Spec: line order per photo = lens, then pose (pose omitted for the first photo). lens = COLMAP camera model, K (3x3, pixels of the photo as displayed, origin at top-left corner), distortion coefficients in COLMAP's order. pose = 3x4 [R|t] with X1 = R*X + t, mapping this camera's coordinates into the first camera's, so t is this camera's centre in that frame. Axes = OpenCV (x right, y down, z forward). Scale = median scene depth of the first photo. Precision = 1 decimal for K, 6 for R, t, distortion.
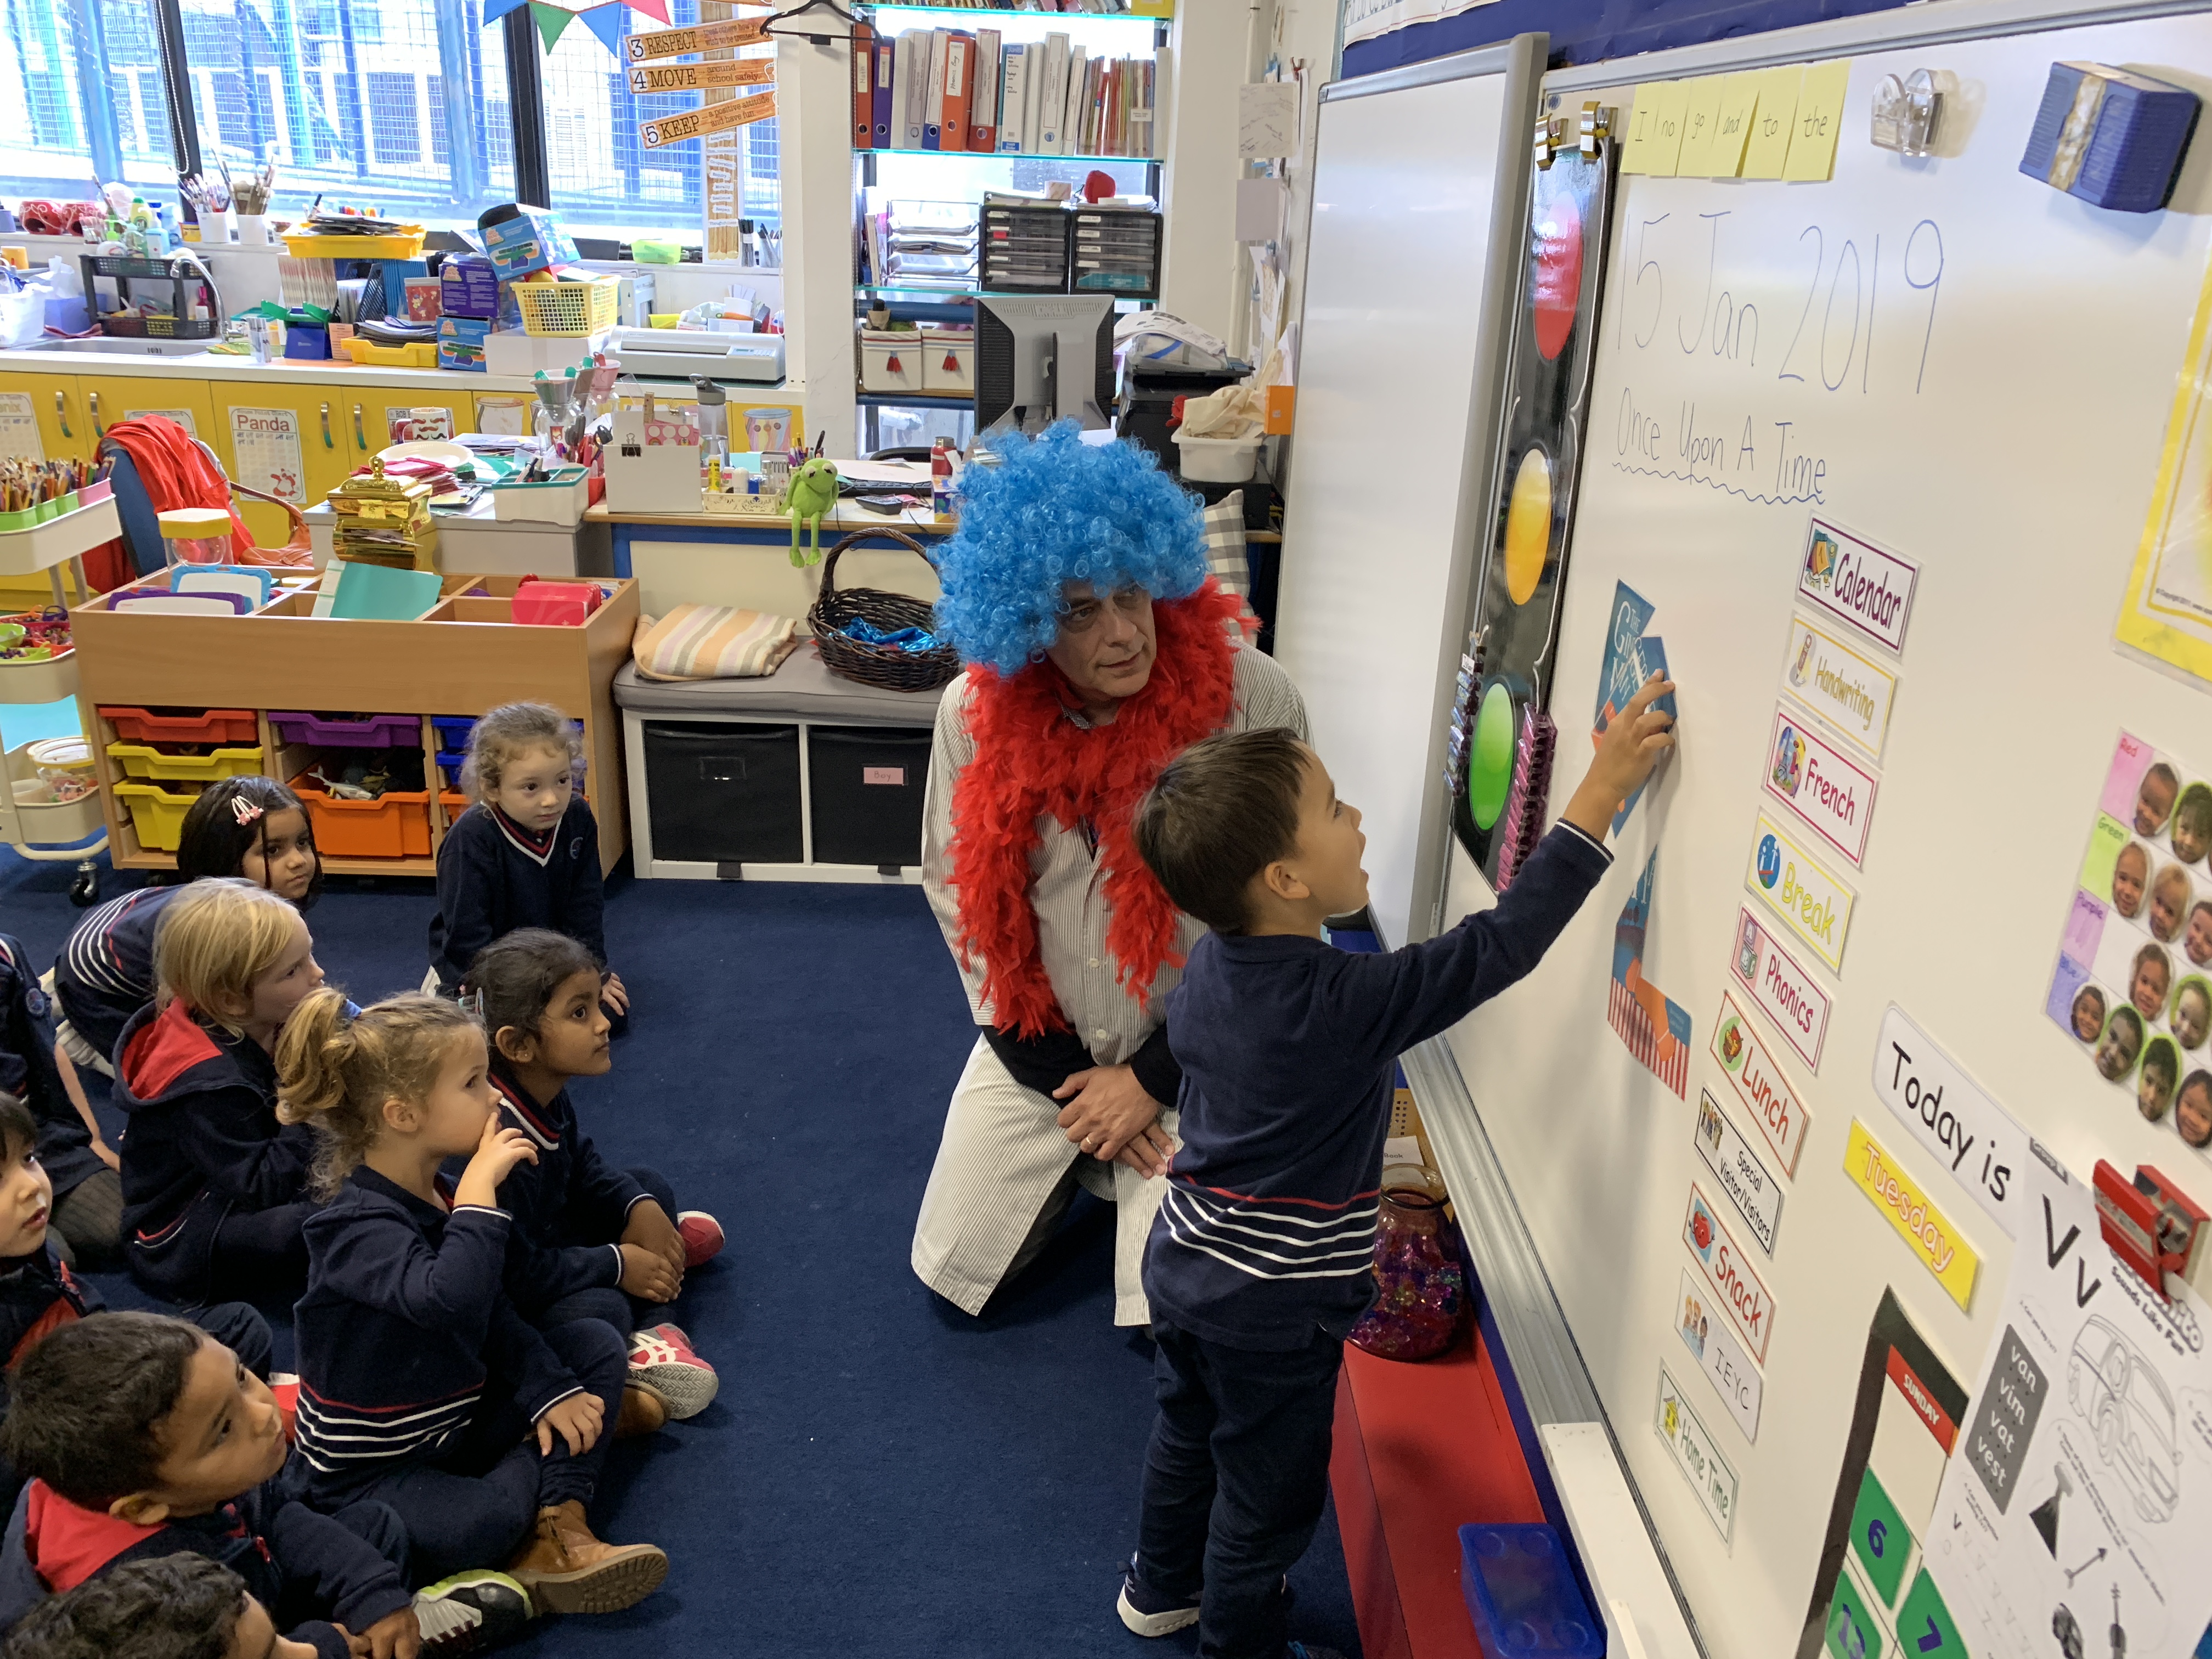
lens RADIAL K [[1706.7, 0, 1100.6], [0, 1706.7, 797.7], [0, 0, 1]] dist [-0.009192, 0.030292]
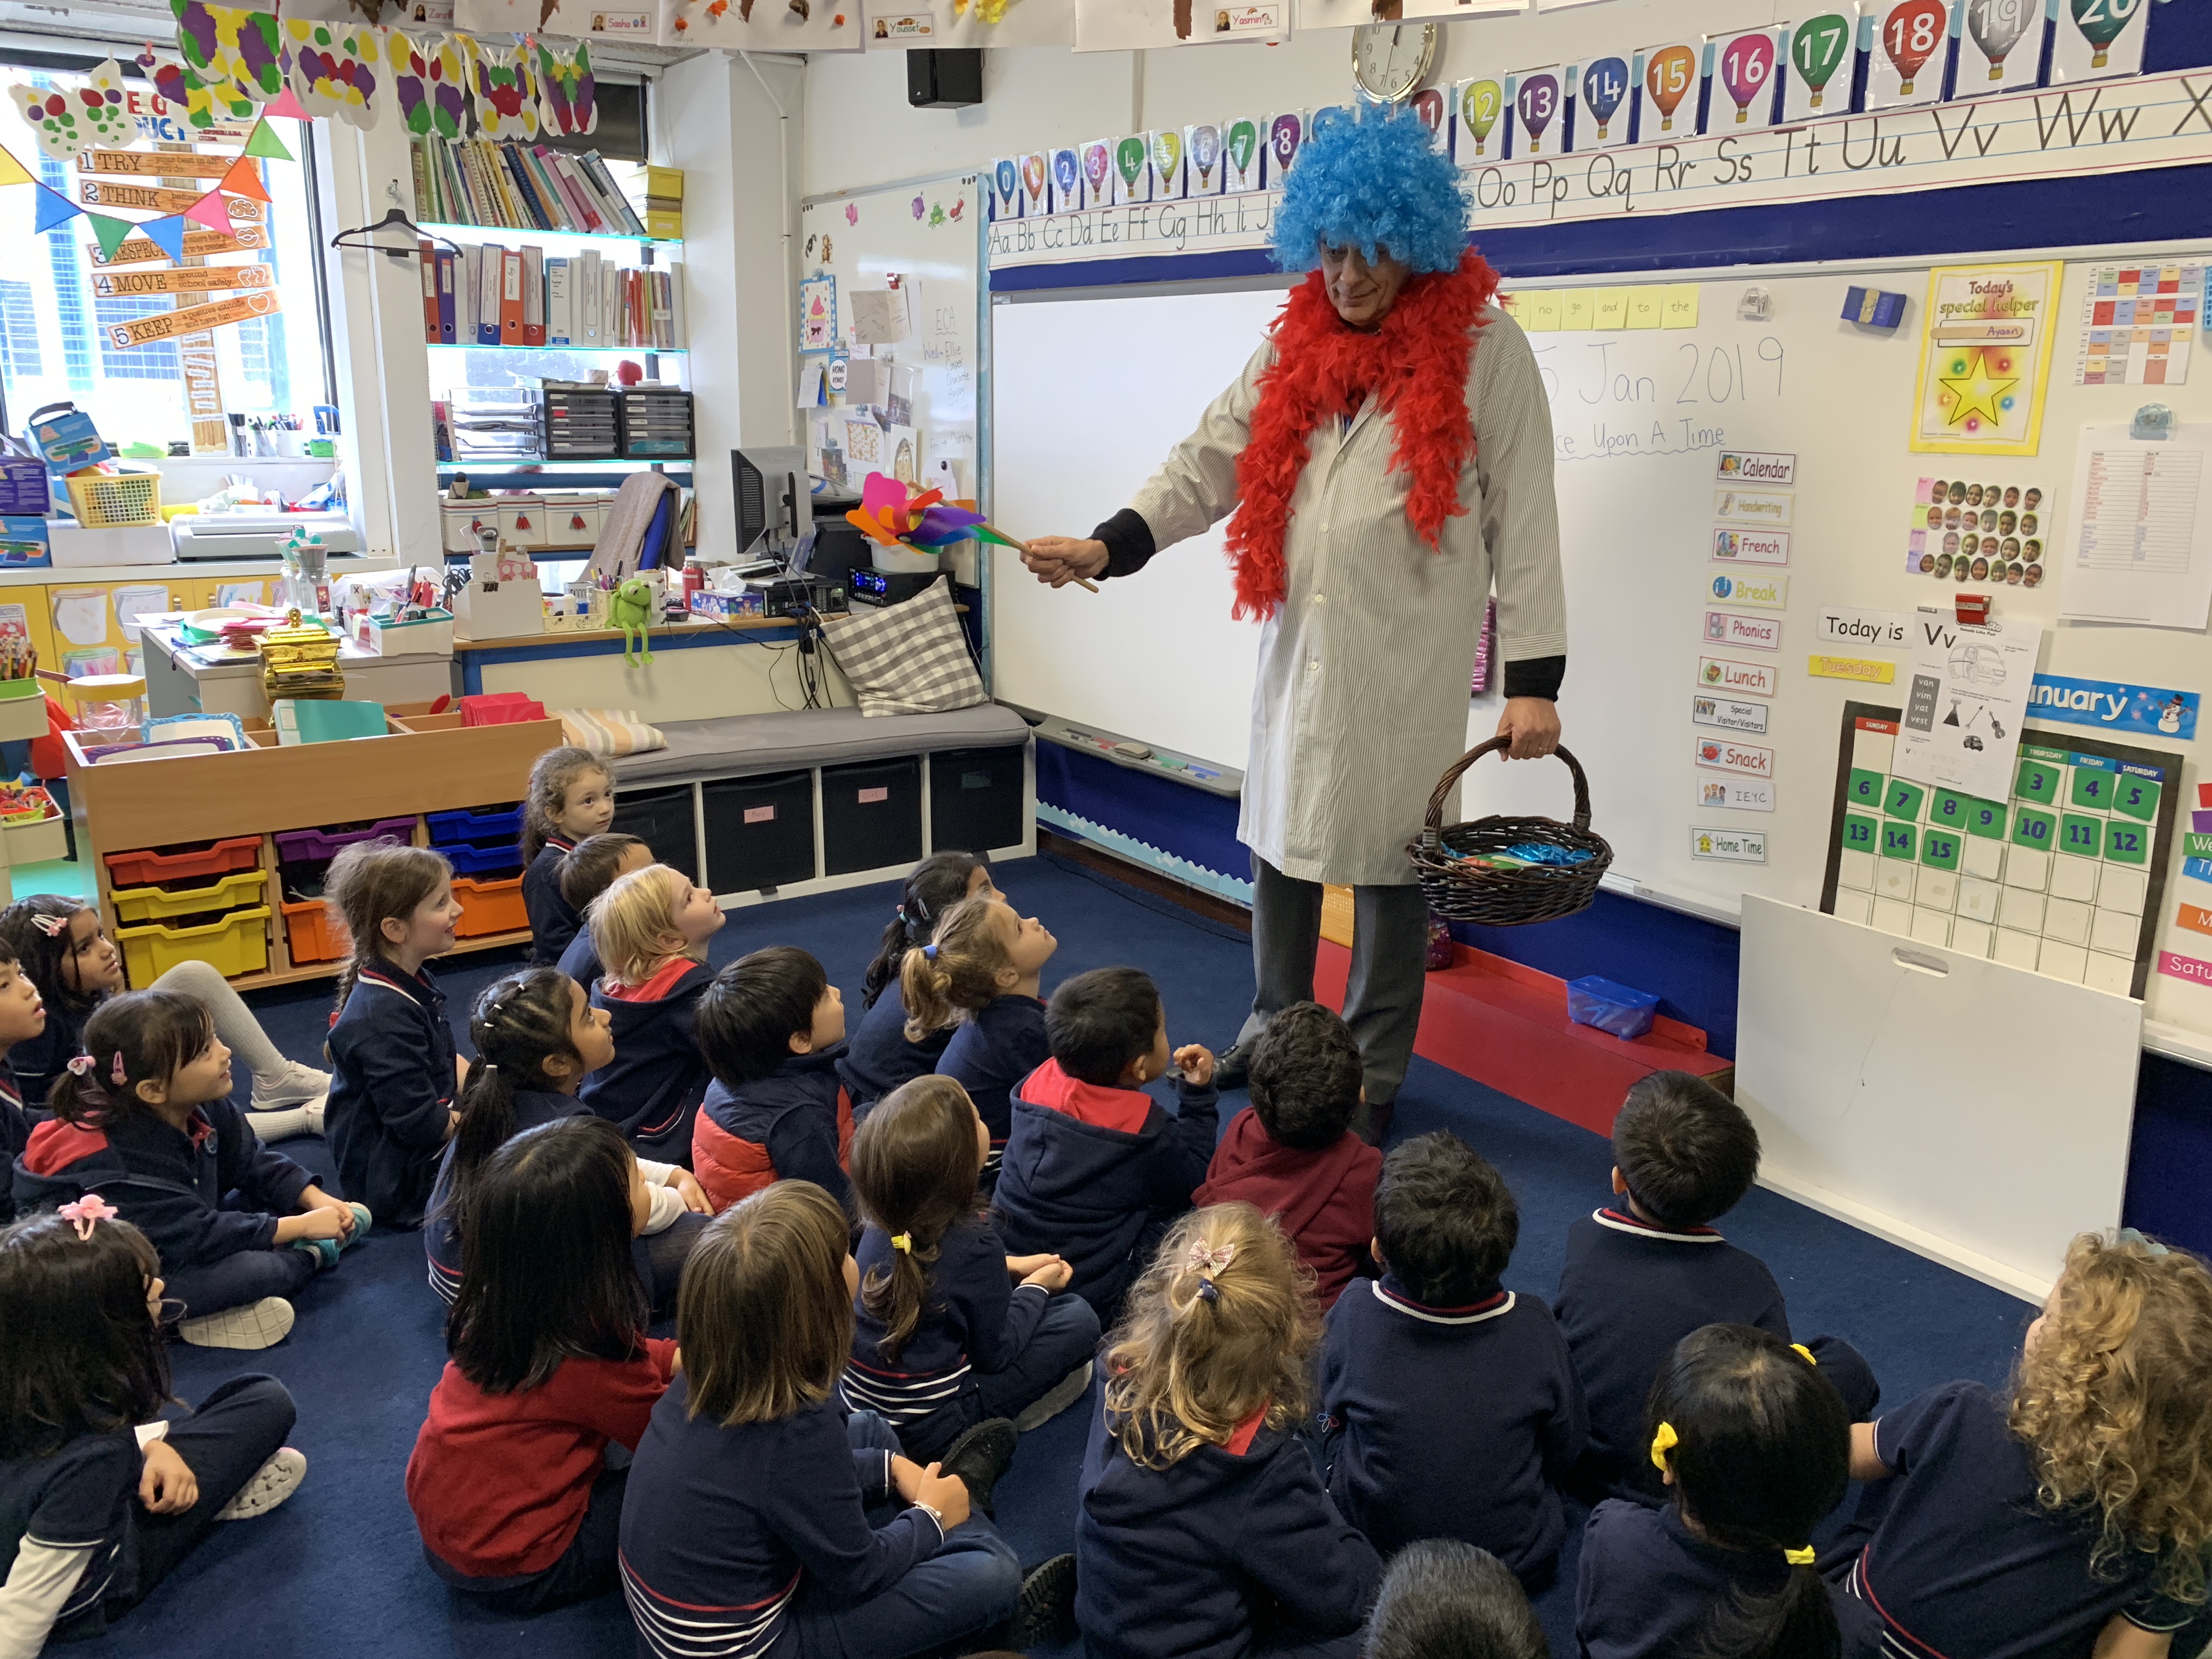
lens RADIAL K [[1706.7, 0, 1100.6], [0, 1706.7, 797.7], [0, 0, 1]] dist [-0.009192, 0.030292]
pose [[0.827980, -0.158824, 0.537796, -0.431101], [0.215388, 0.975559, -0.043501, 0.061309], [-0.517743, 0.151853, 0.841952, -0.146369]]
